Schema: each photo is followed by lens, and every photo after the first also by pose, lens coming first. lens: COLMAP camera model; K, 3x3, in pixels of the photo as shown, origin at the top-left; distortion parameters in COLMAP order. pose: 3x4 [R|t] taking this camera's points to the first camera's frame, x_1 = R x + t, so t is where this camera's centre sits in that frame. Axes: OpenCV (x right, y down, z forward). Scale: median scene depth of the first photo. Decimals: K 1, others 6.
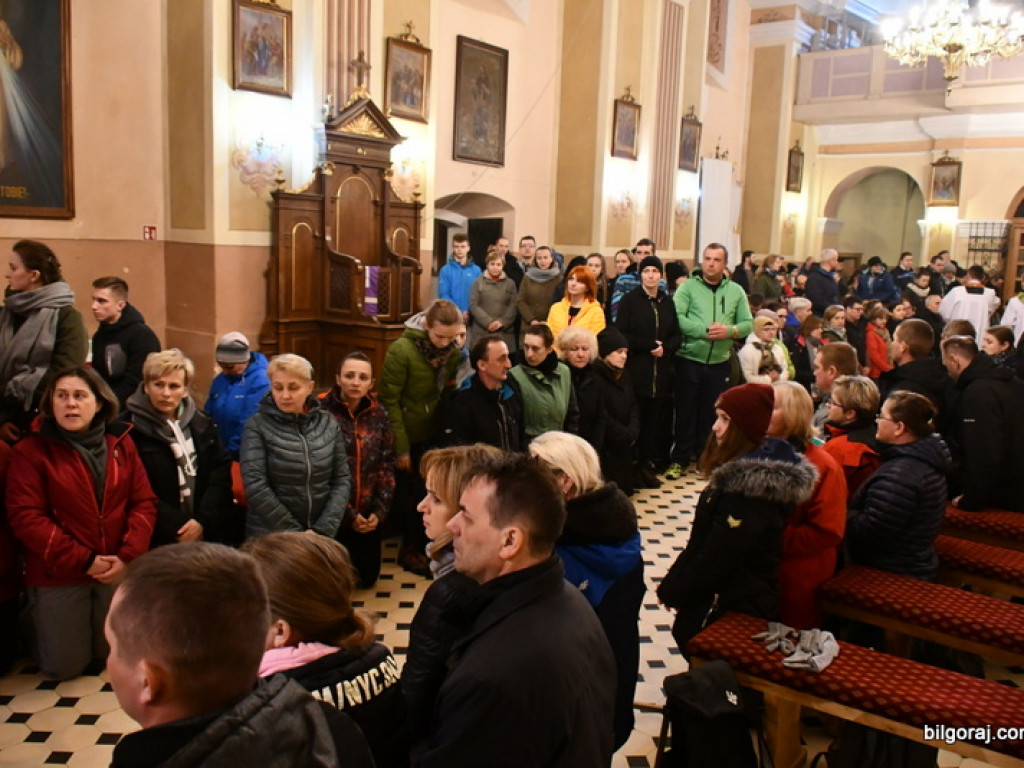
lens RADIAL K [[870.8, 0, 512.0], [0, 870.8, 384.0], [0, 0, 1]] dist [-0.025085, -0.037913]
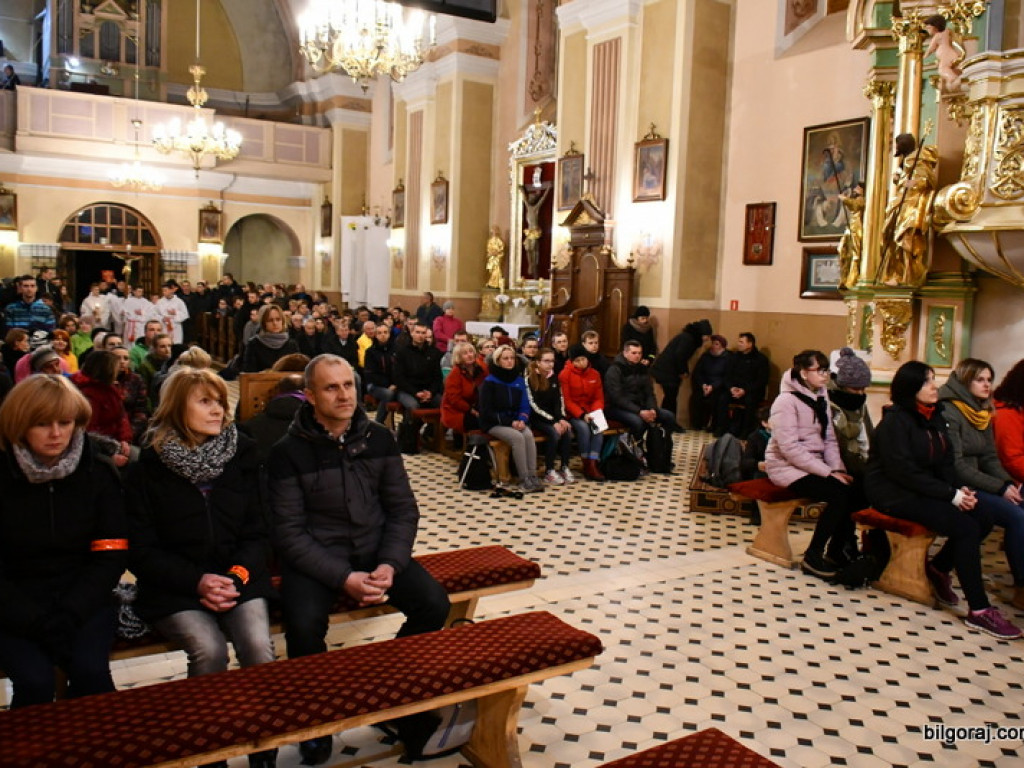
lens RADIAL K [[868.2, 0, 512.0], [0, 868.2, 384.0], [0, 0, 1]] dist [-0.022777, -0.037518]
pose [[0.299091, -0.126873, 0.945752, -0.698156], [0.125621, 0.987731, 0.092778, -0.035254], [-0.945920, 0.091057, 0.311359, 0.005373]]
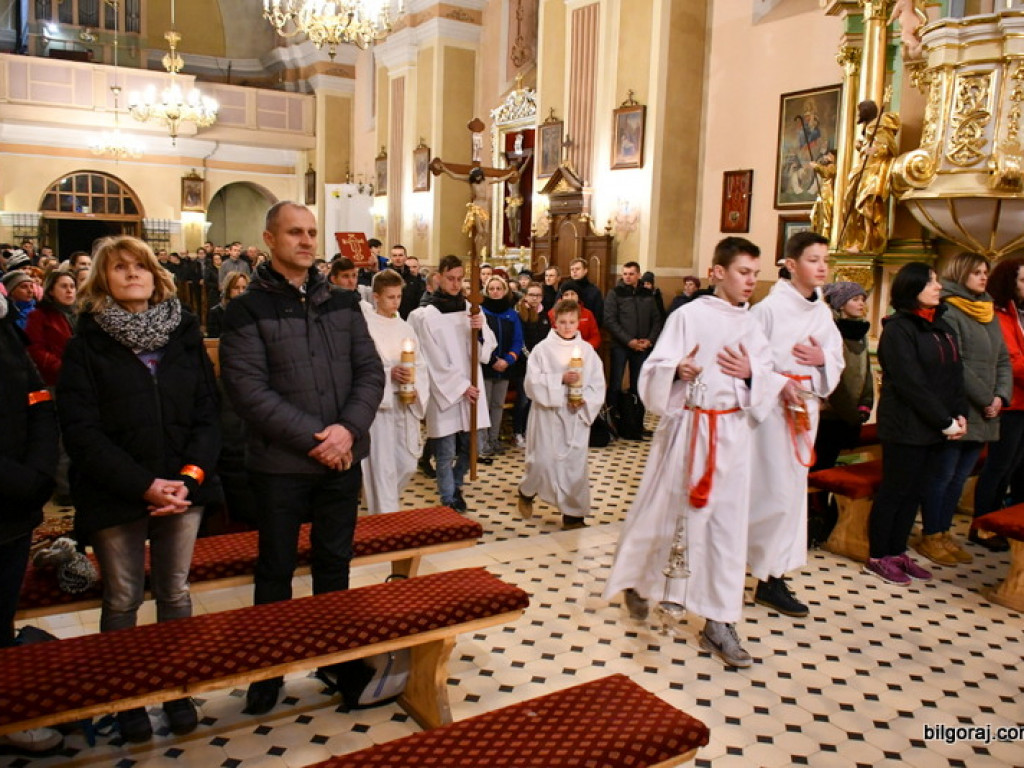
lens RADIAL K [[870.8, 0, 512.0], [0, 870.8, 384.0], [0, 0, 1]] dist [-0.025085, -0.037913]
pose [[0.291887, -0.160626, 0.942869, -0.700890], [0.126859, 0.983590, 0.128291, -0.031379], [-0.948002, 0.082165, 0.307474, -0.017640]]
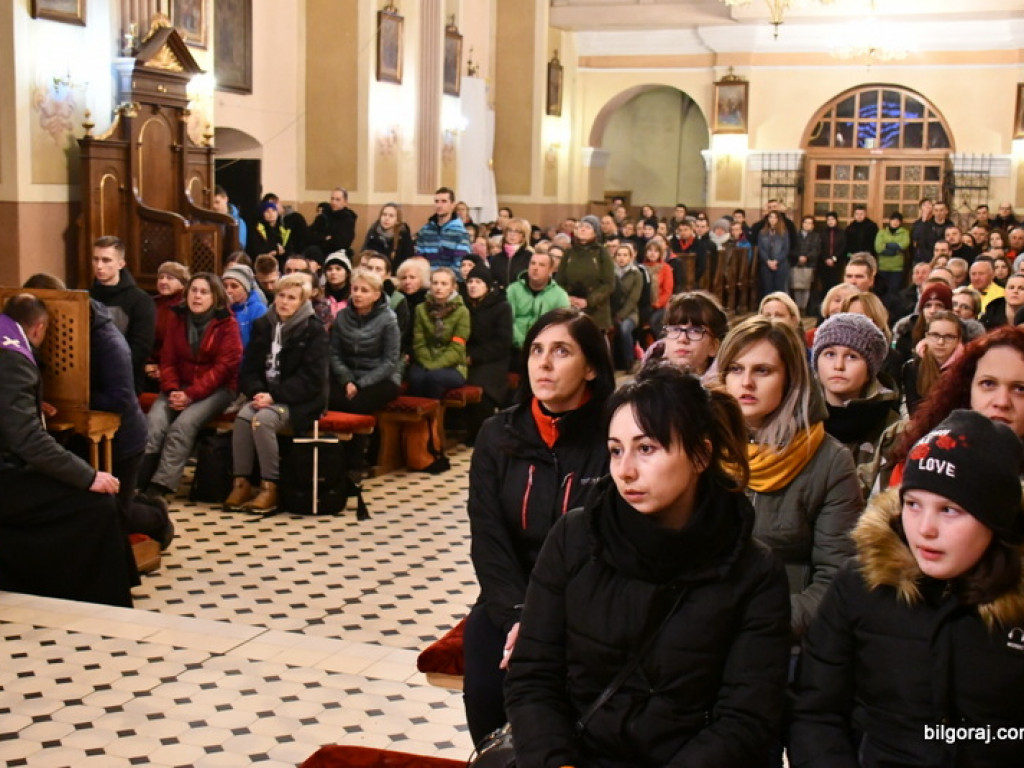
lens RADIAL K [[1433.6, 0, 506.2], [0, 1433.6, 395.6], [0, 0, 1]] dist [0.011794, -0.025403]
pose [[0.939259, -0.063359, 0.337310, -0.317703], [0.065149, 0.997857, 0.006024, 0.041392], [-0.336969, 0.016318, 0.941374, -0.391451]]
